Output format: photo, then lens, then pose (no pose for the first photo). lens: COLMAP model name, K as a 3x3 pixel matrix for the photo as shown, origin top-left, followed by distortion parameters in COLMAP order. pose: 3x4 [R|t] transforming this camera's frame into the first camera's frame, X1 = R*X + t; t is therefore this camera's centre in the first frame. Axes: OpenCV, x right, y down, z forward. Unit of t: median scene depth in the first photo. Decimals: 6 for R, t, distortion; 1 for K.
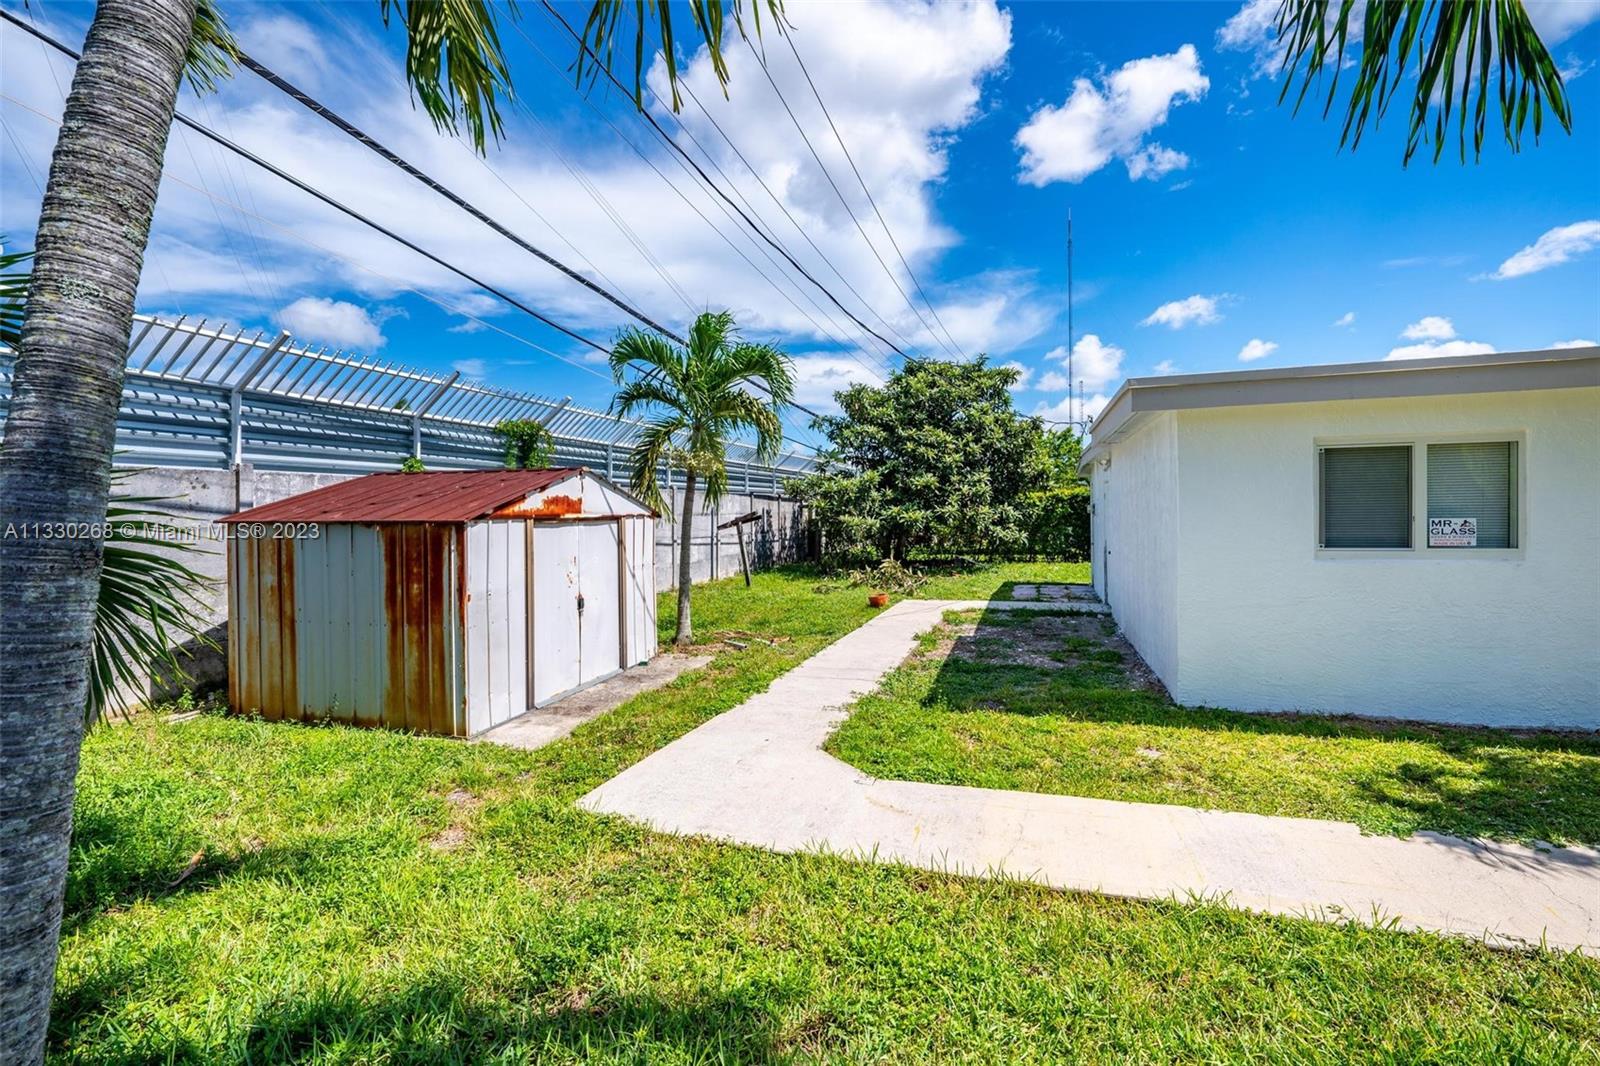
lens RADIAL K [[717.5, 0, 798.8], [0, 717.5, 523.5], [0, 0, 1]] dist [-0.000797, 0.000407]
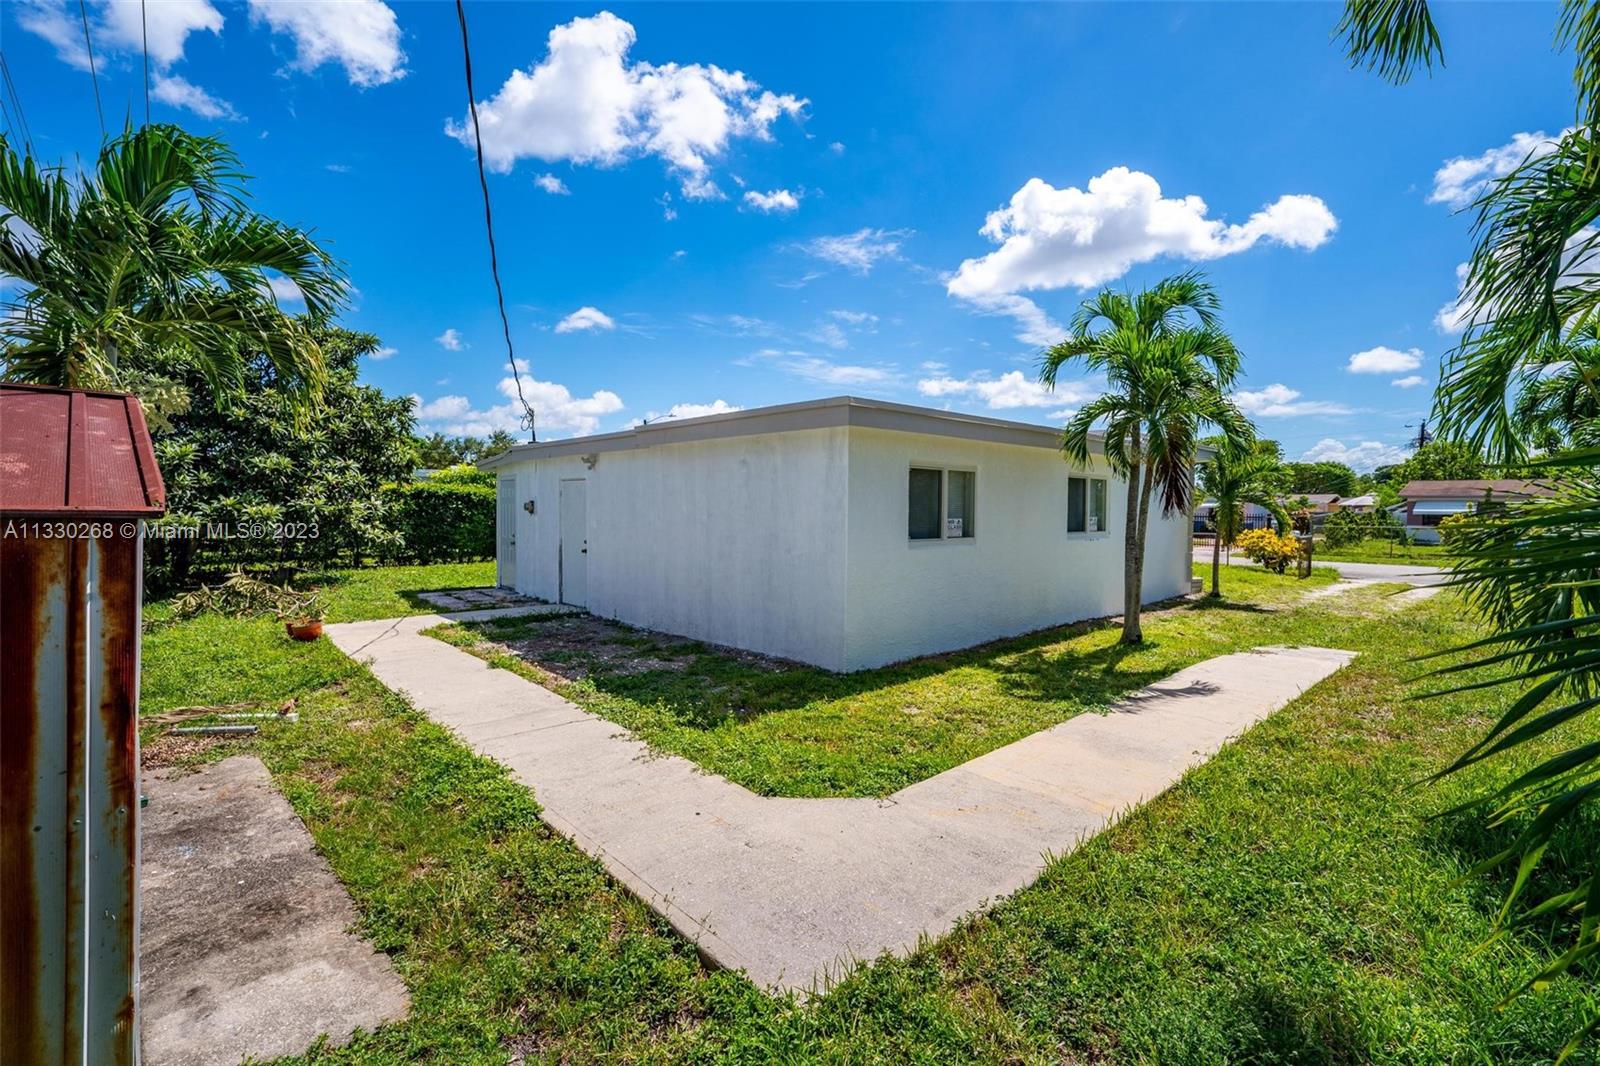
lens RADIAL K [[717.5, 0, 801.5], [0, 717.5, 528.8], [0, 0, 1]] dist [-0.000797, 0.000407]
pose [[0.495843, -0.006838, 0.868385, -0.581889], [-0.001275, 0.999962, 0.008602, 0.001755], [-0.868411, -0.005372, 0.495815, 0.502413]]
